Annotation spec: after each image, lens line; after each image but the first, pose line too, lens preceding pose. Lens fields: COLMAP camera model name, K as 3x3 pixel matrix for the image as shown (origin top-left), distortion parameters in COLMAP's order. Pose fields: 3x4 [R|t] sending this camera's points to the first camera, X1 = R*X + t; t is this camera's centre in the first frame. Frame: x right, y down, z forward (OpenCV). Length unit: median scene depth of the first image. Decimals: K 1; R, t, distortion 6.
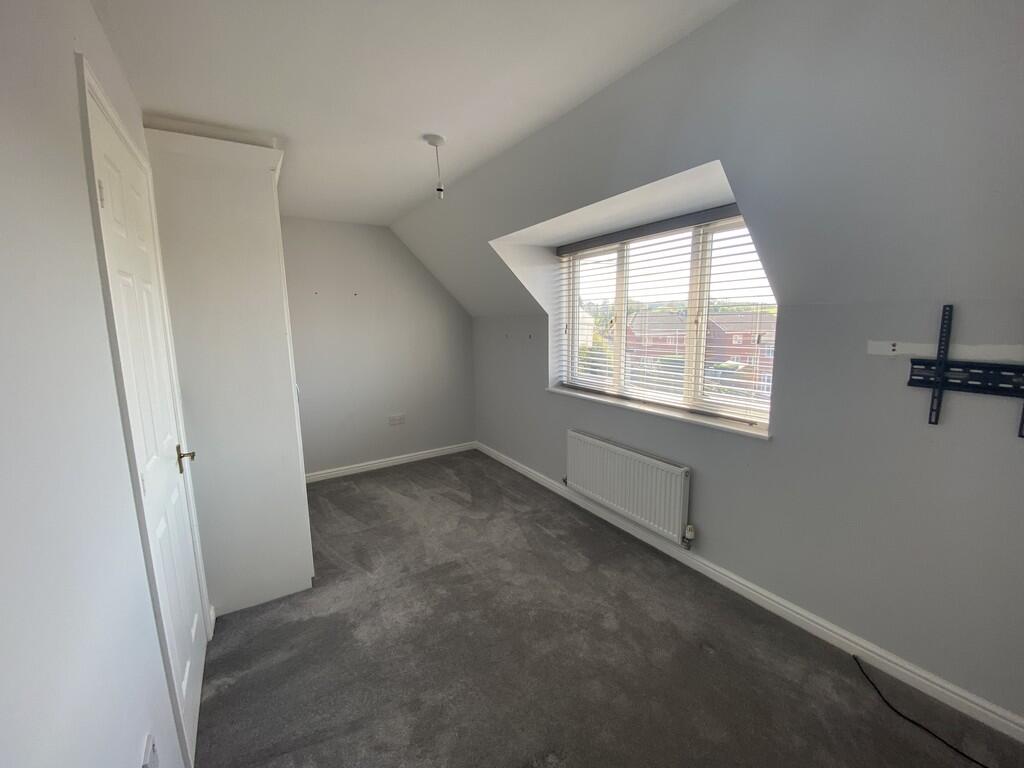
lens RADIAL K [[413.6, 0, 509.6], [0, 413.6, 381.0], [0, 0, 1]] dist [0.046656, -0.042419]
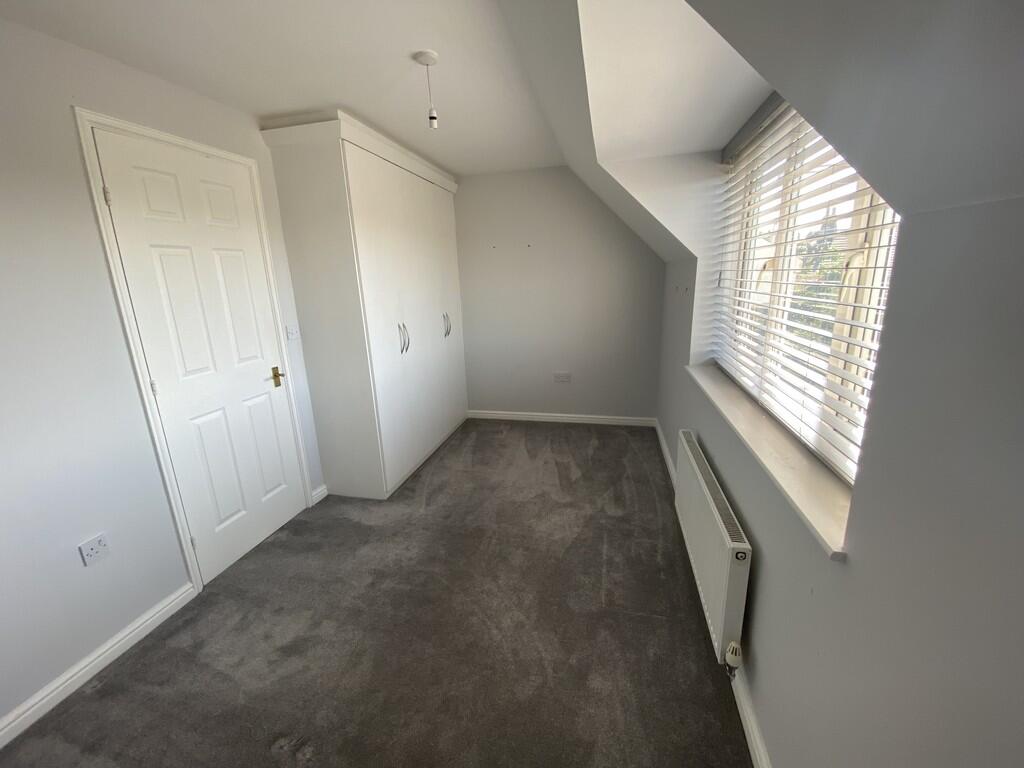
lens RADIAL K [[413.6, 0, 509.6], [0, 413.6, 381.0], [0, 0, 1]] dist [0.046656, -0.042419]
pose [[0.698671, 0.165288, -0.696088, 0.483020], [-0.081846, 0.985025, 0.151747, -0.050903], [0.710746, -0.049050, 0.701736, 0.363334]]
